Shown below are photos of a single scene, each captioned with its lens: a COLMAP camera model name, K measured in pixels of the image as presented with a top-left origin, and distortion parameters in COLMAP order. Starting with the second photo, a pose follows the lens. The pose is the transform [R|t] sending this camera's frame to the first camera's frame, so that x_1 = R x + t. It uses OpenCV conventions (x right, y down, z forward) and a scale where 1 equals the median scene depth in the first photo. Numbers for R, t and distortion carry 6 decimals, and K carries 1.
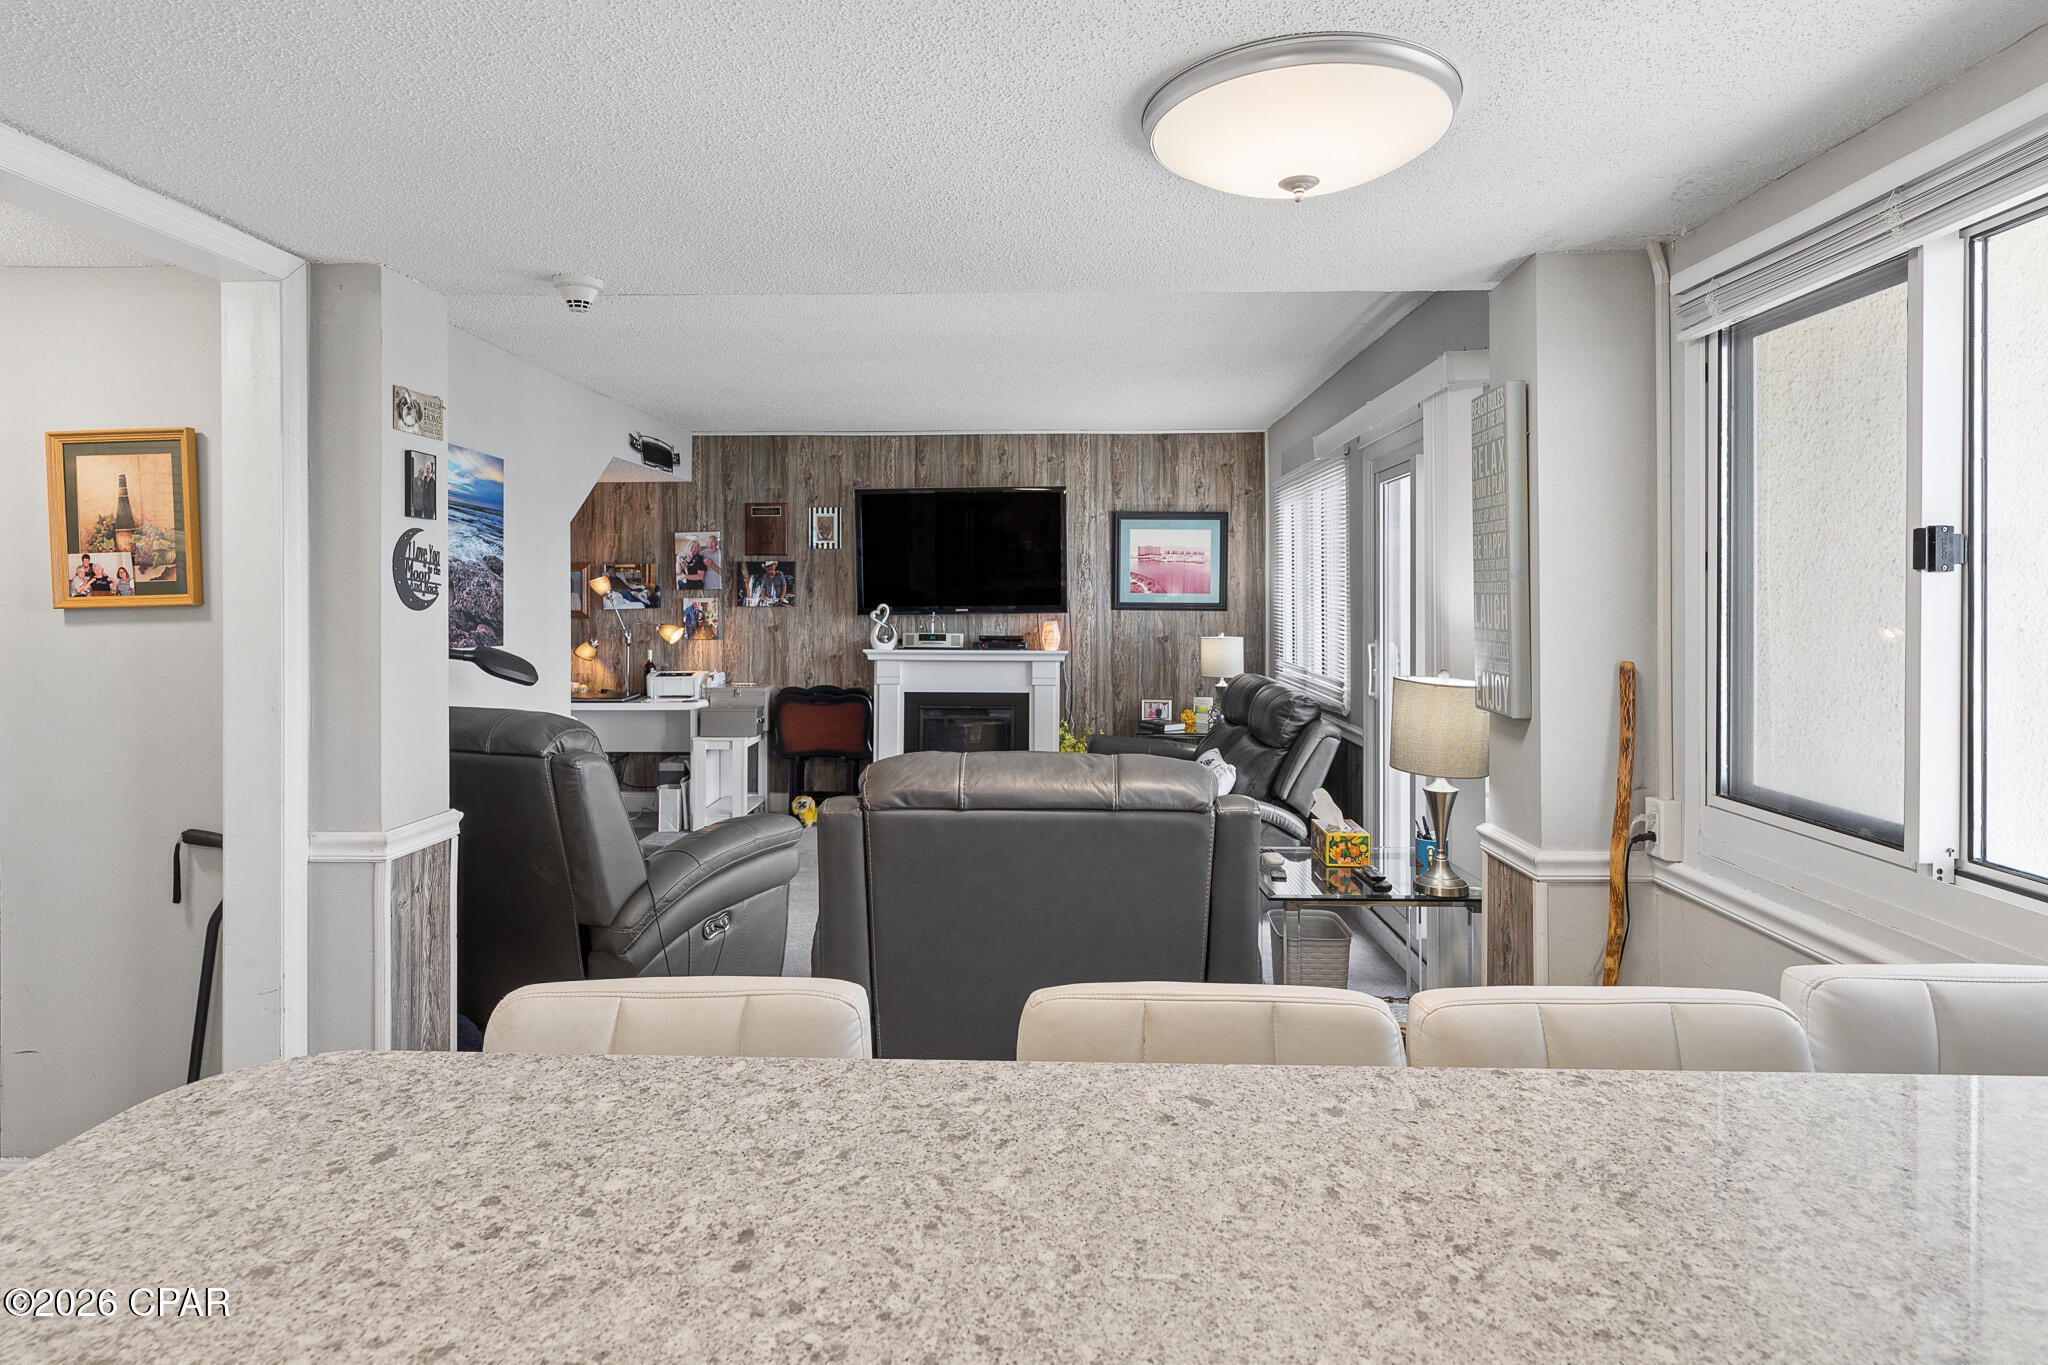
lens RADIAL K [[1061.5, 0, 1046.1], [0, 1061.5, 625.8], [0, 0, 1]] dist [-0.007380, 0.003137]
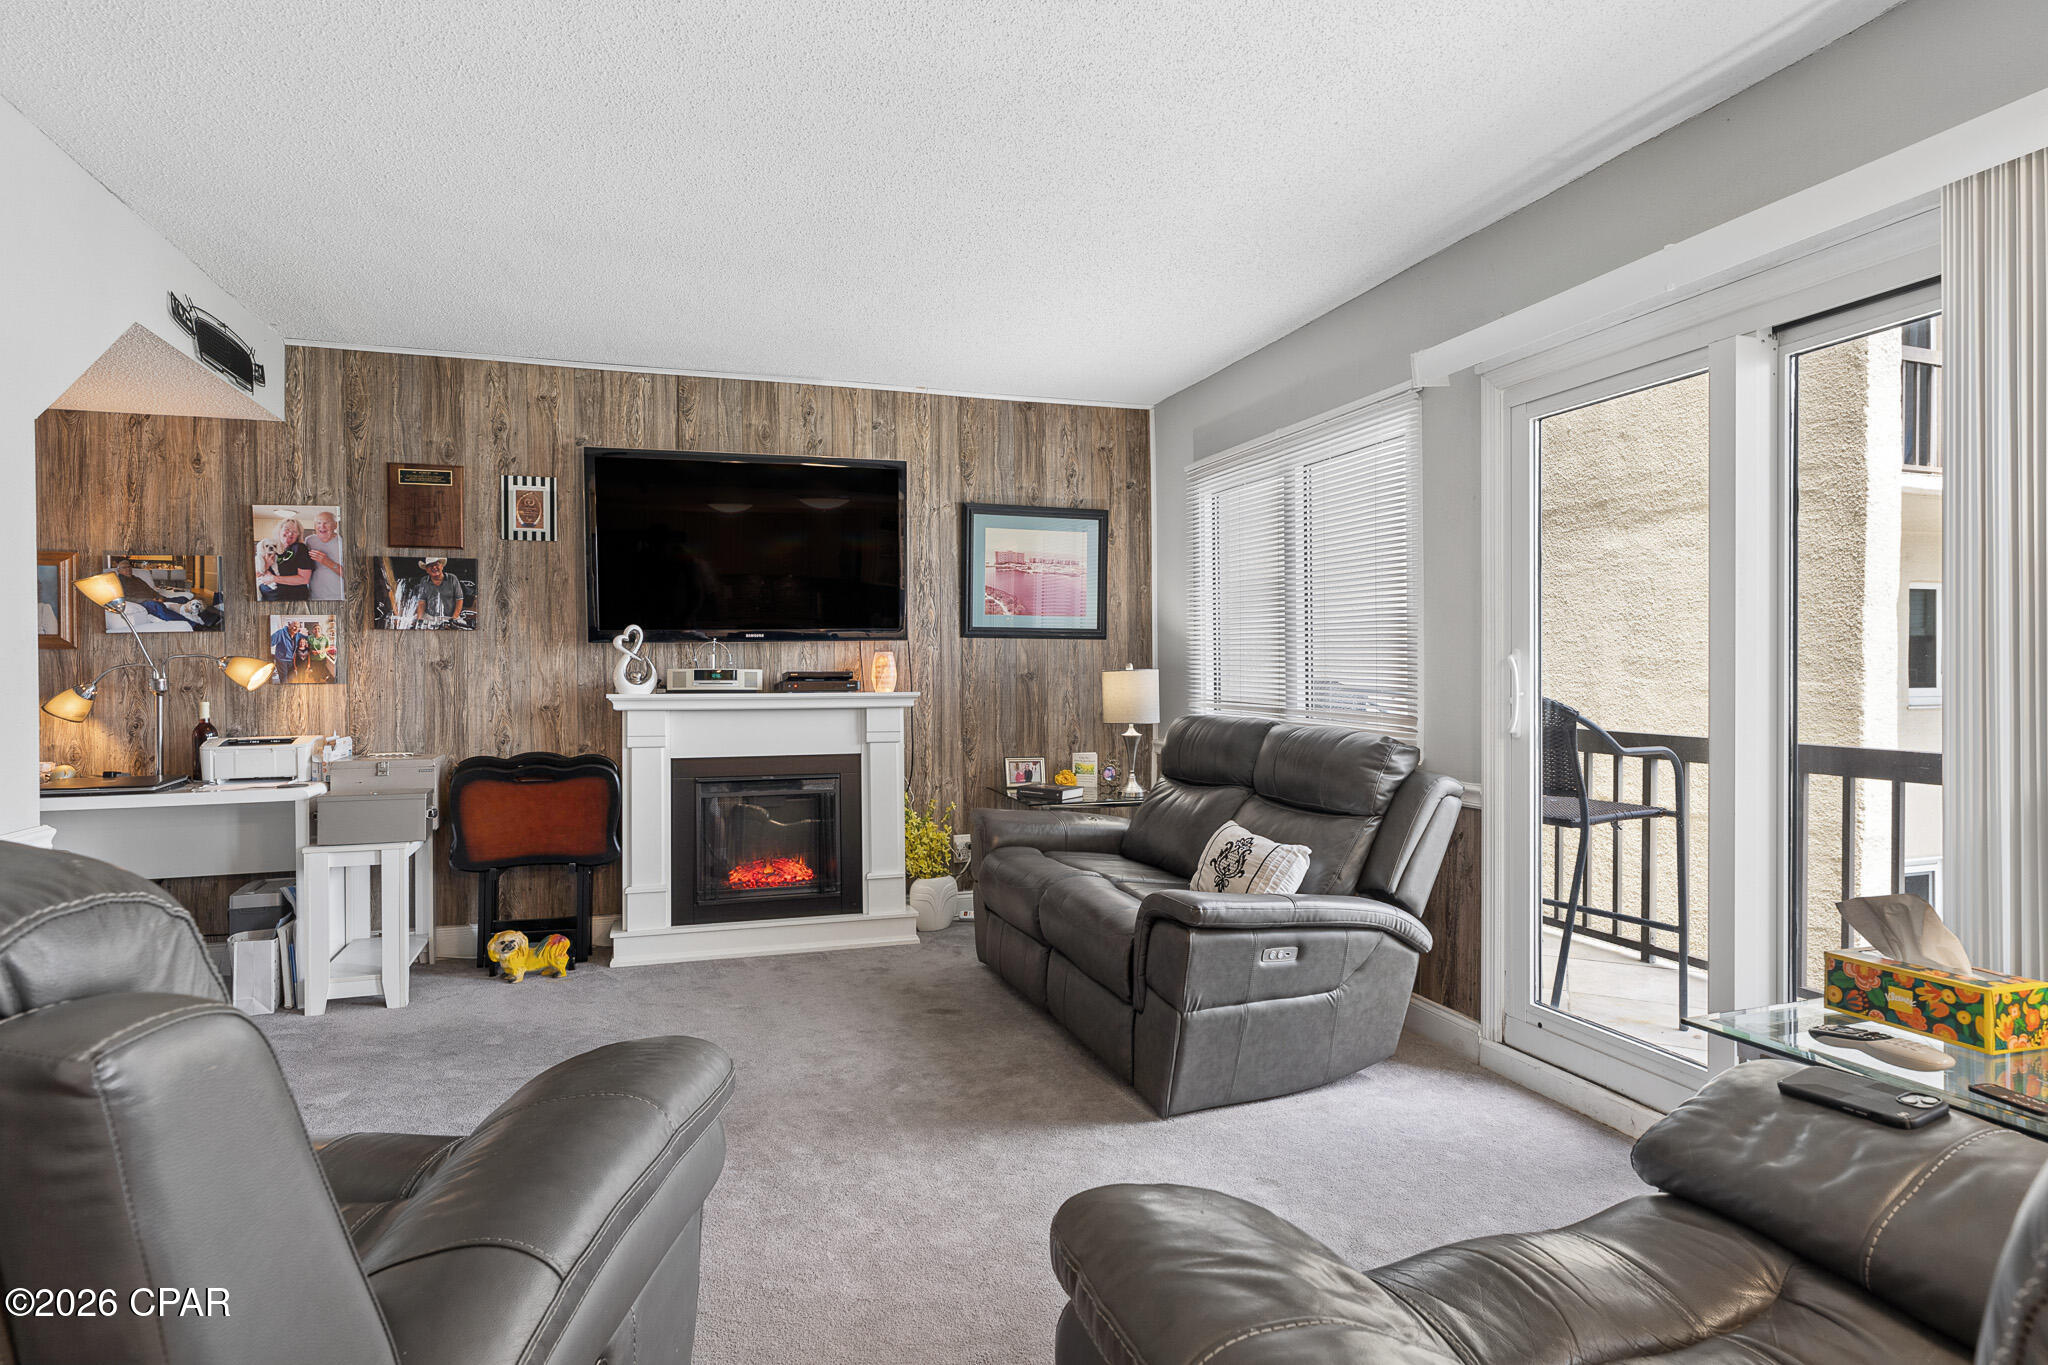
lens RADIAL K [[1061.5, 0, 1031.3], [0, 1061.5, 687.1], [0, 0, 1]] dist [-0.007380, 0.003137]
pose [[0.943883, -0.010978, 0.330098, -0.136678], [0.012985, 0.999908, -0.003877, 0.023180], [-0.330025, 0.007945, 0.943939, 0.299900]]
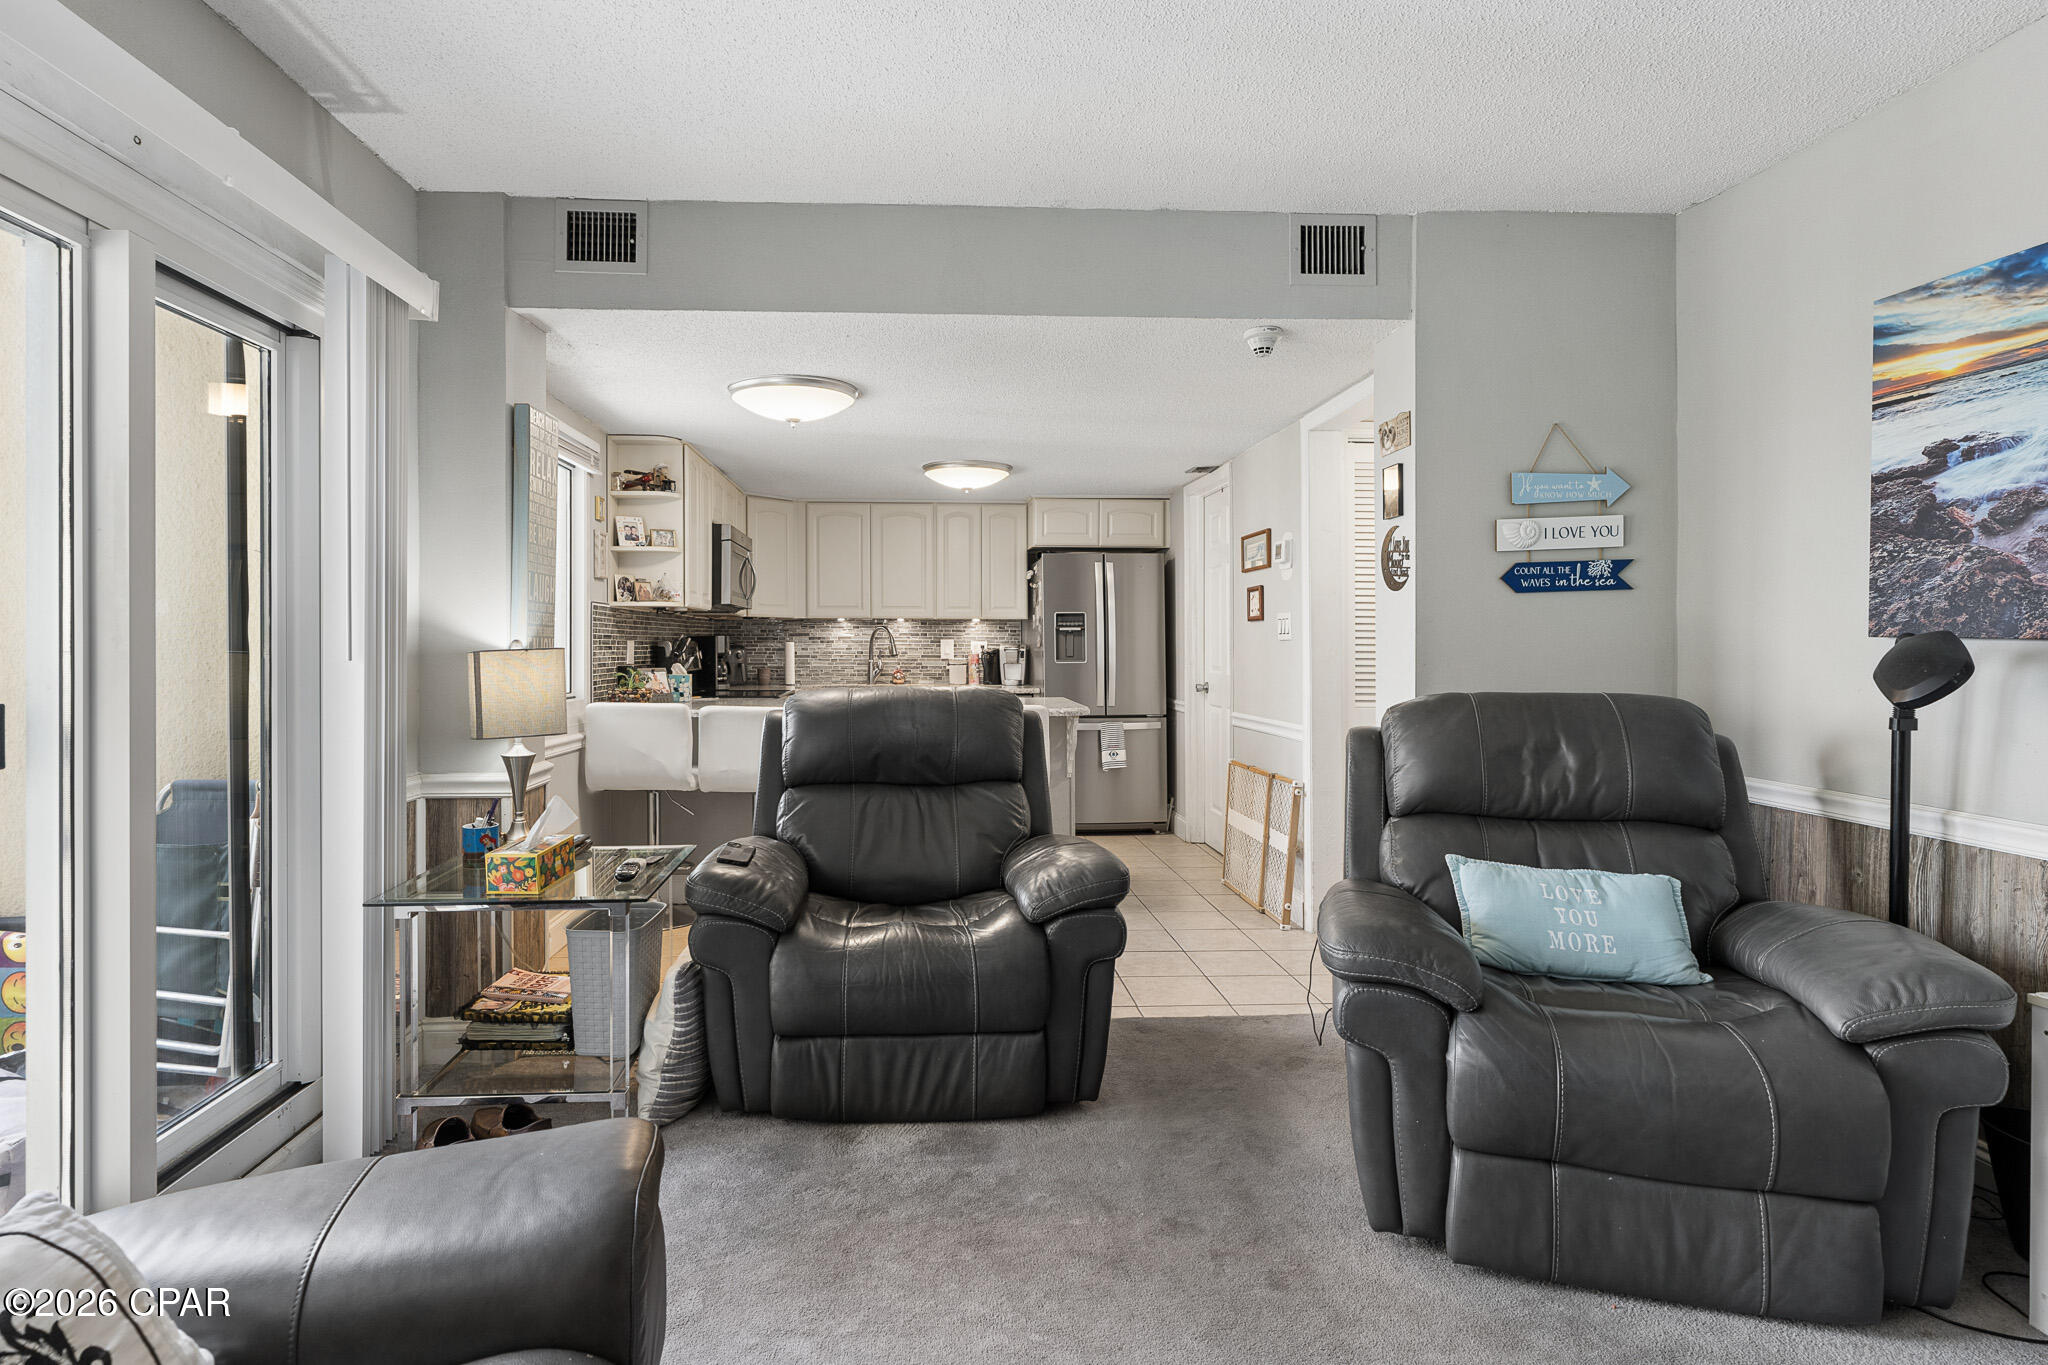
lens RADIAL K [[1061.5, 0, 944.0], [0, 1061.5, 650.9], [0, 0, 1]] dist [-0.007380, 0.003137]
pose [[-0.999664, -0.001833, -0.025848, -0.008774], [-0.002581, 0.999578, 0.028948, 0.008007], [0.025784, 0.029005, -0.999247, 0.844771]]
